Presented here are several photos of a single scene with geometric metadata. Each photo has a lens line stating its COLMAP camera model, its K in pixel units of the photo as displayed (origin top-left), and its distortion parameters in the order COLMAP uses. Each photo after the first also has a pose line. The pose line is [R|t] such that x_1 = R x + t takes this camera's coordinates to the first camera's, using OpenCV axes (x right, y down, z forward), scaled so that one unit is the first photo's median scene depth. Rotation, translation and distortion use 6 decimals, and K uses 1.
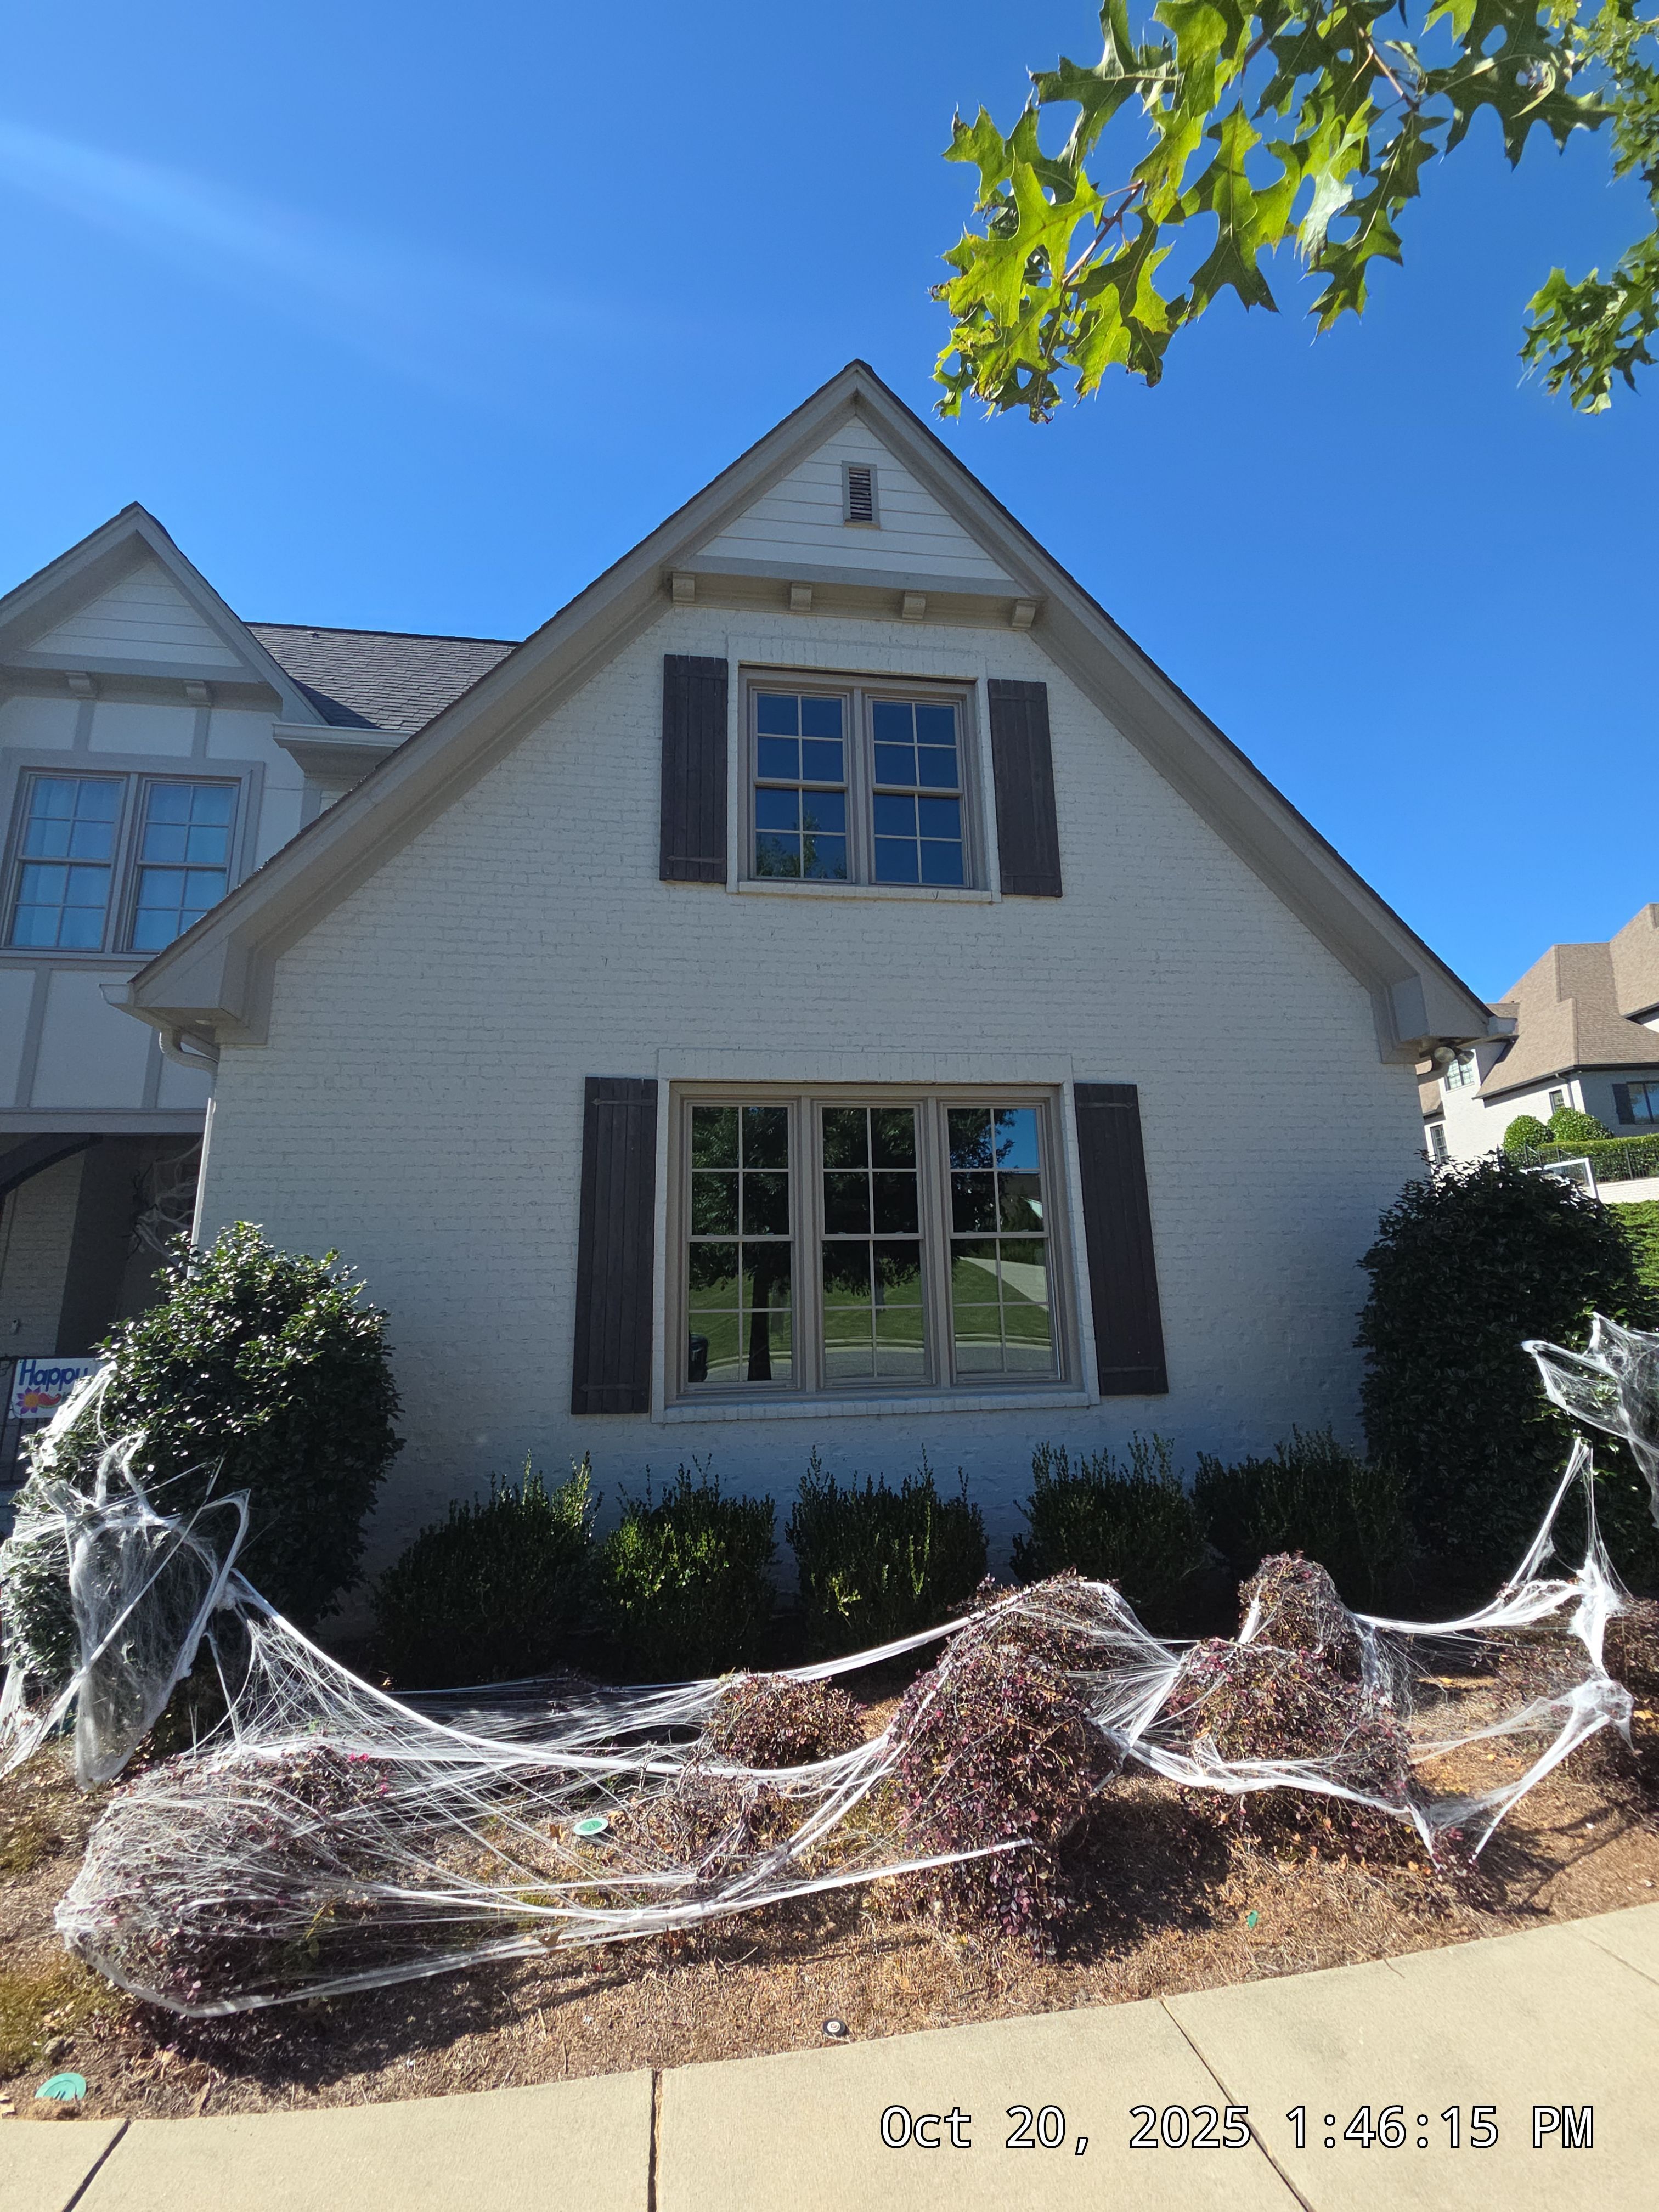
lens RADIAL K [[906.2, 0, 822.7], [0, 906.2, 1105.1], [0, 0, 1]] dist [0.003980, -0.000575]
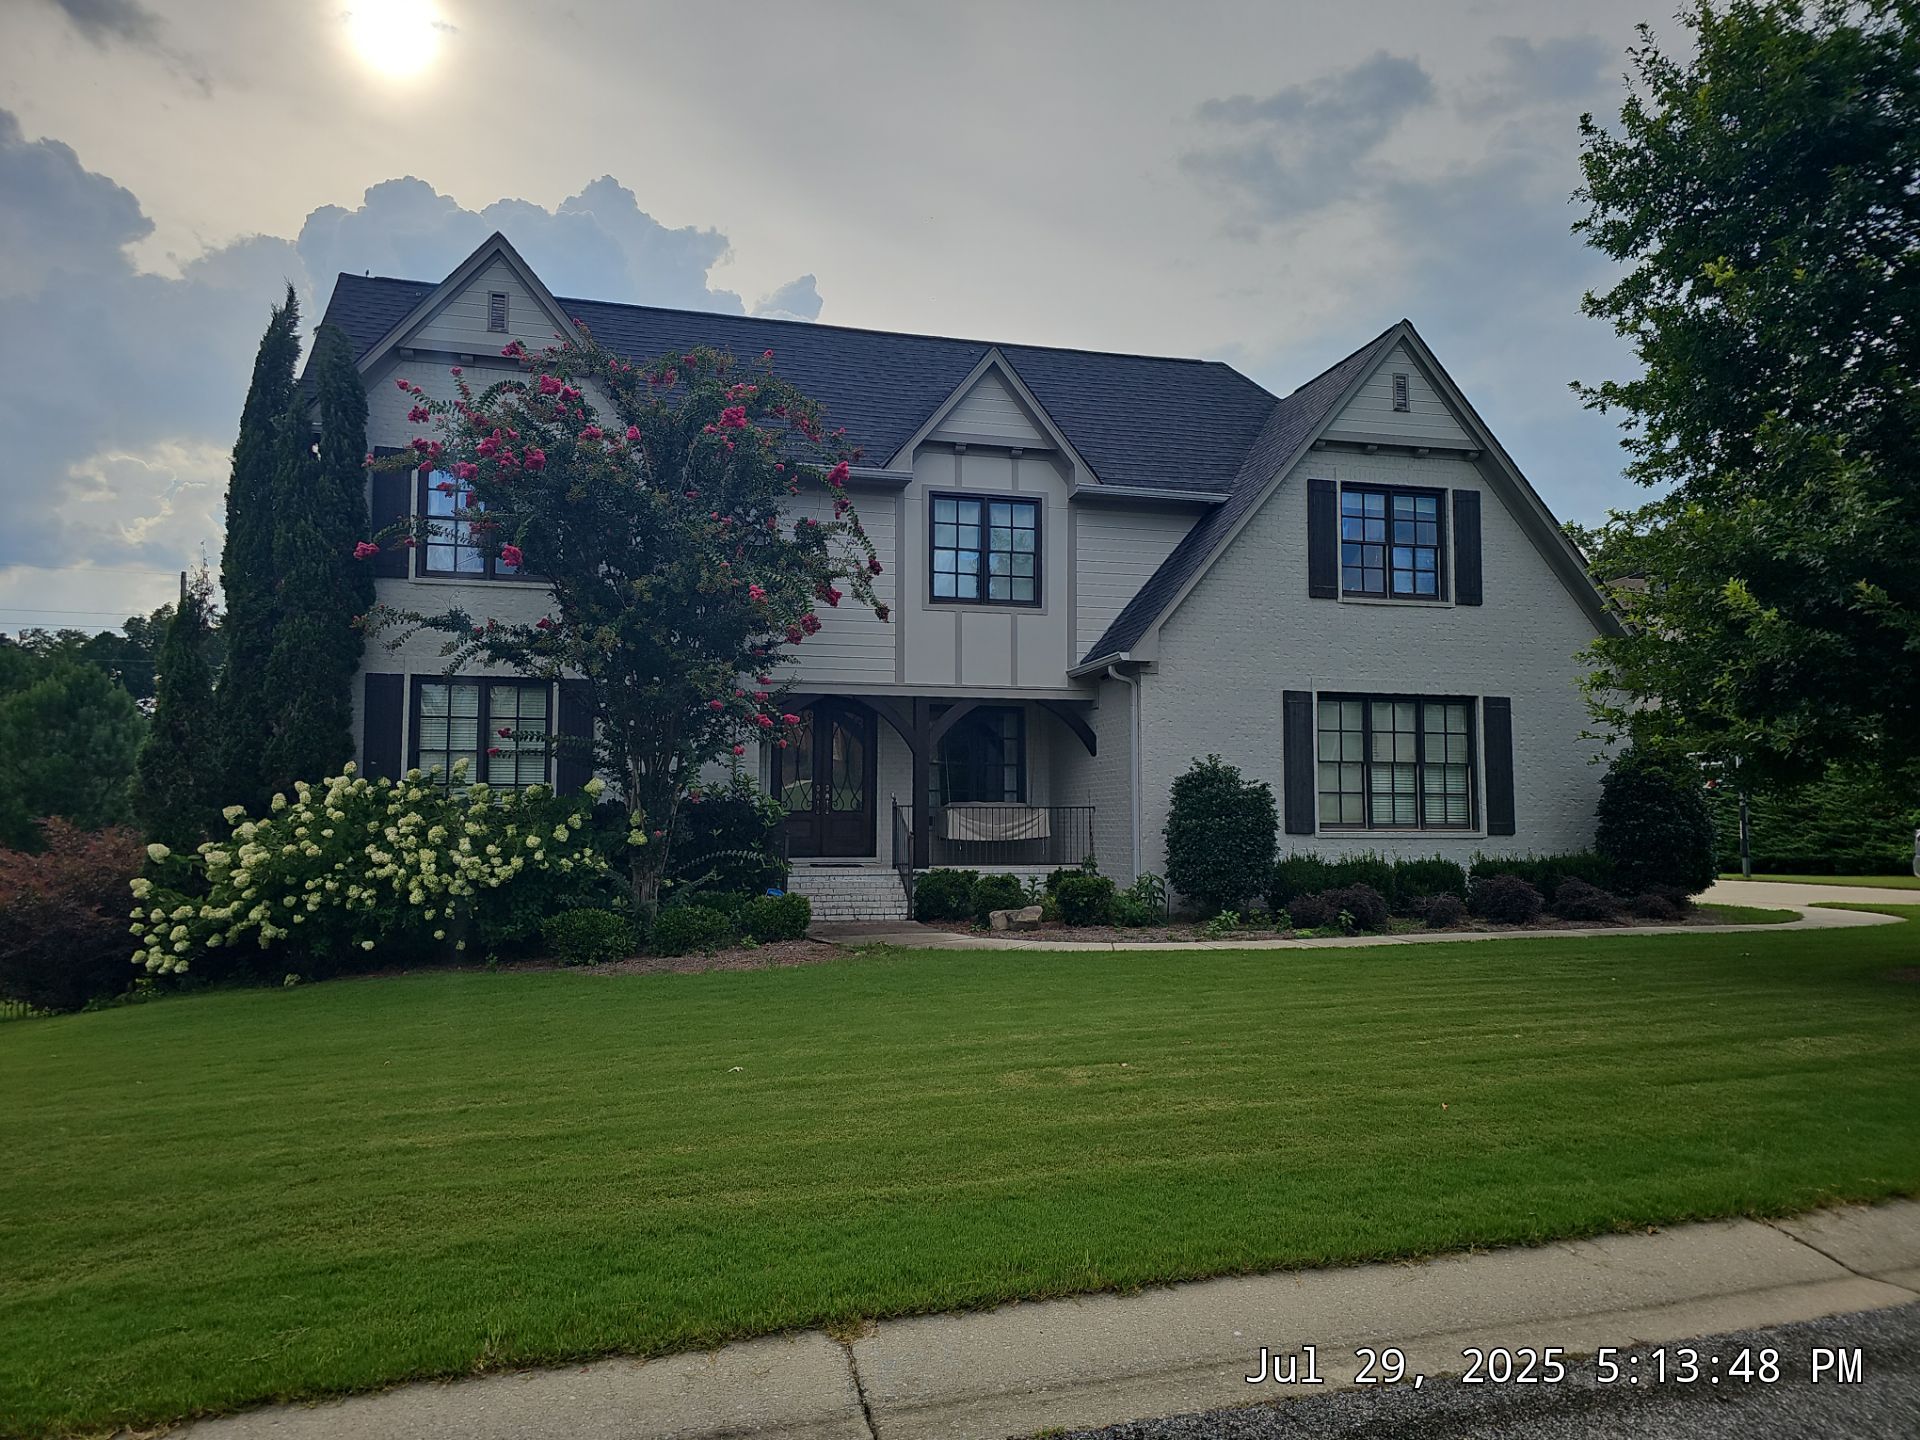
lens RADIAL K [[1277.7, 0, 947.2], [0, 1277.7, 720.8], [0, 0, 1]] dist [0.047166, -0.031732]
pose [[0.993826, 0.031090, 0.106506, -1.291214], [-0.045294, 0.989991, 0.133661, -0.311953], [-0.101285, -0.137660, 0.985287, -1.869857]]
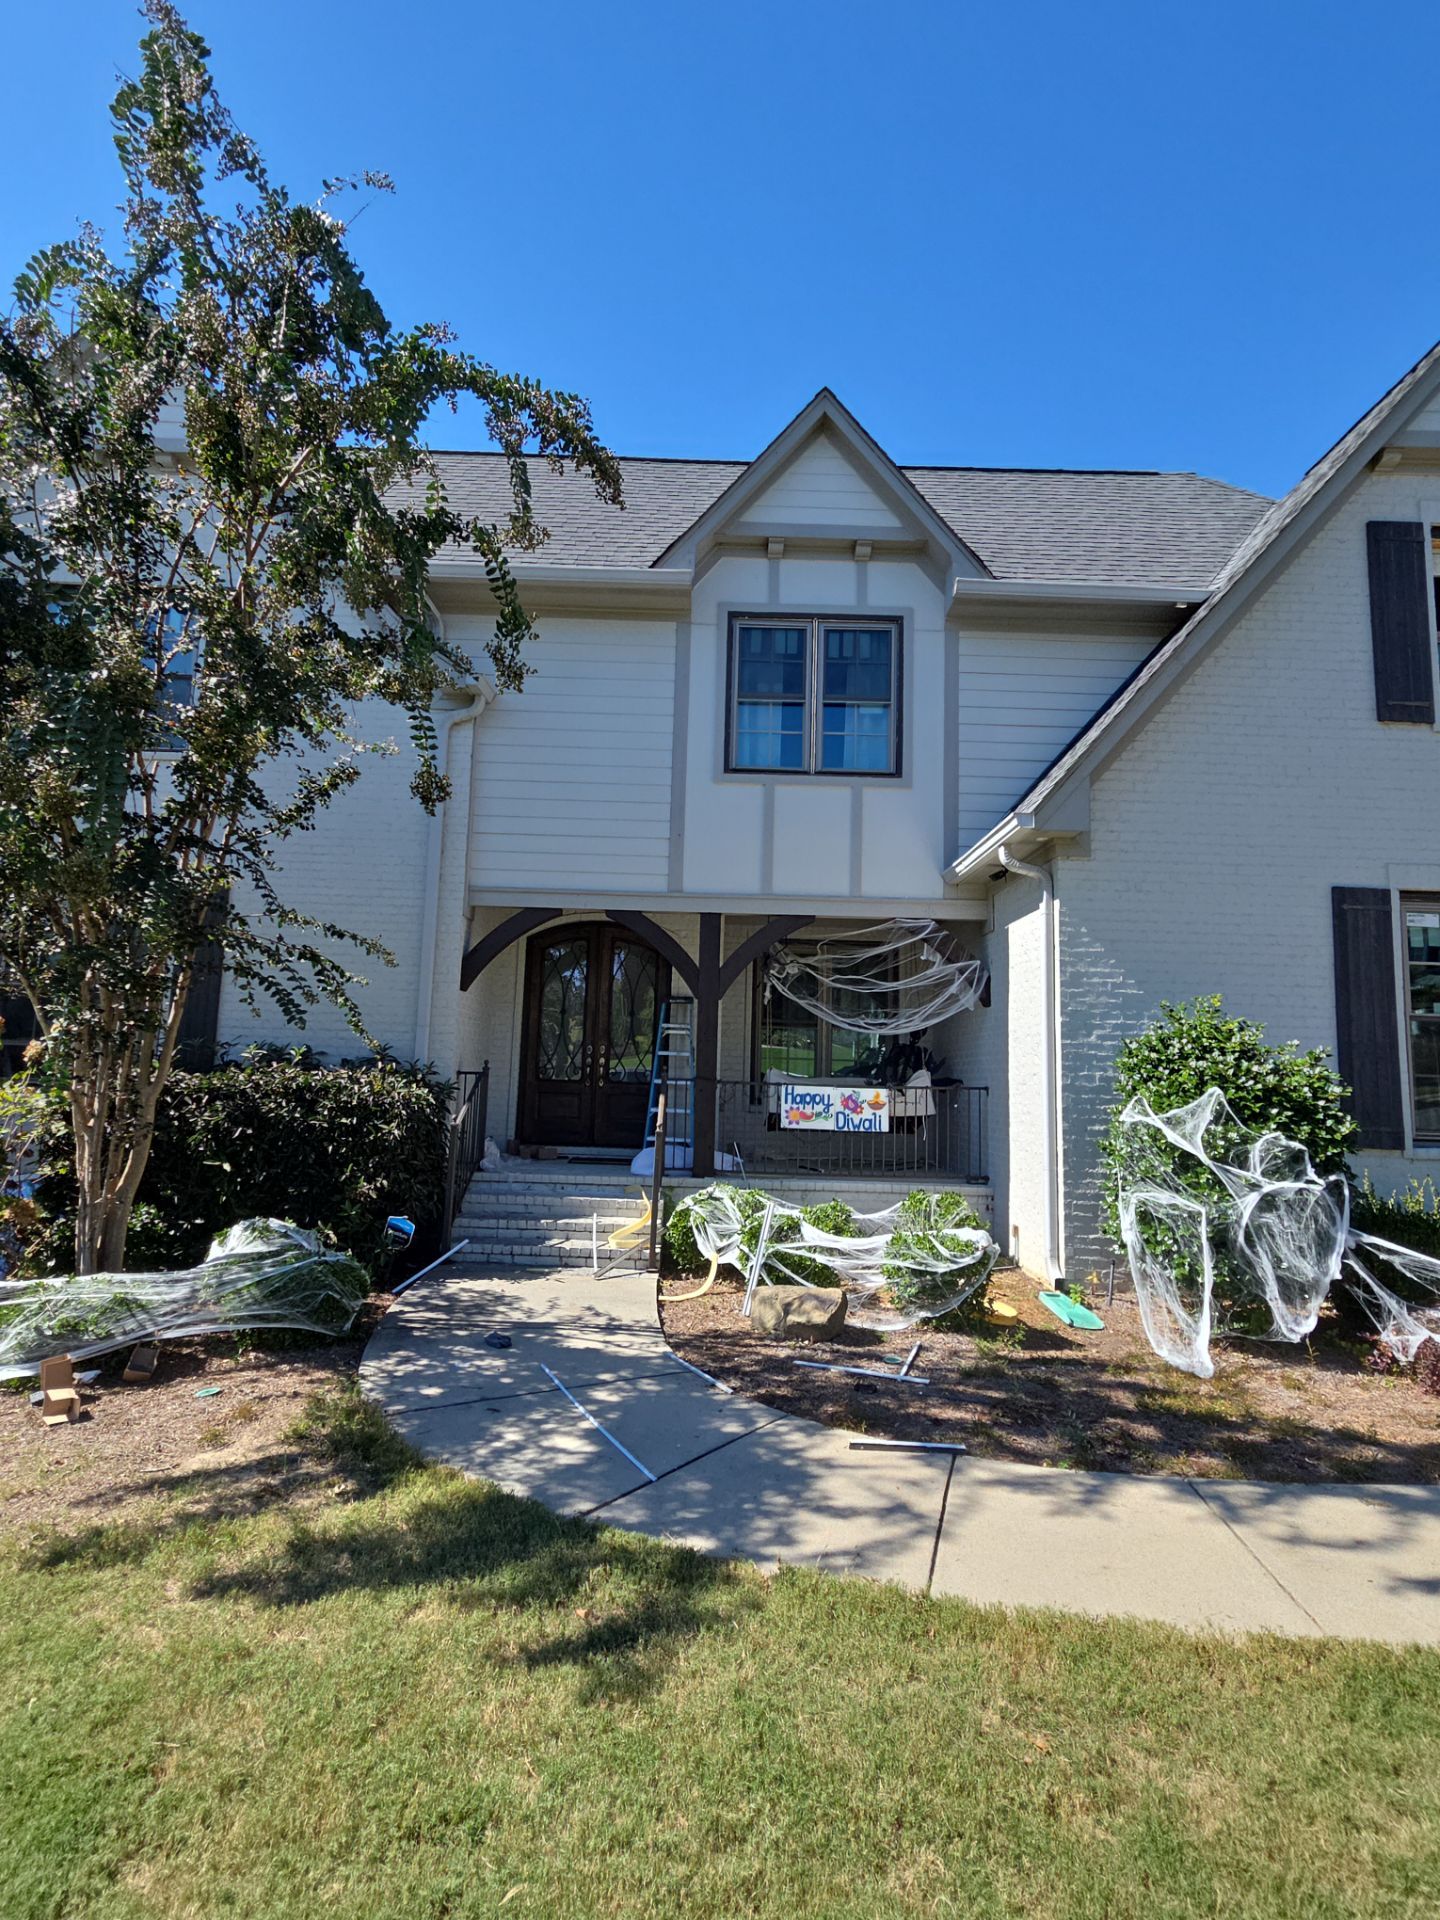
lens RADIAL K [[921.7, 0, 718.0], [0, 921.7, 961.8], [0, 0, 1]] dist [0.011745, -0.004408]
pose [[0.991326, 0.034067, -0.126936, -0.843121], [-0.022034, 0.995232, 0.095016, -0.027022], [0.129568, -0.091395, 0.987350, -0.341301]]
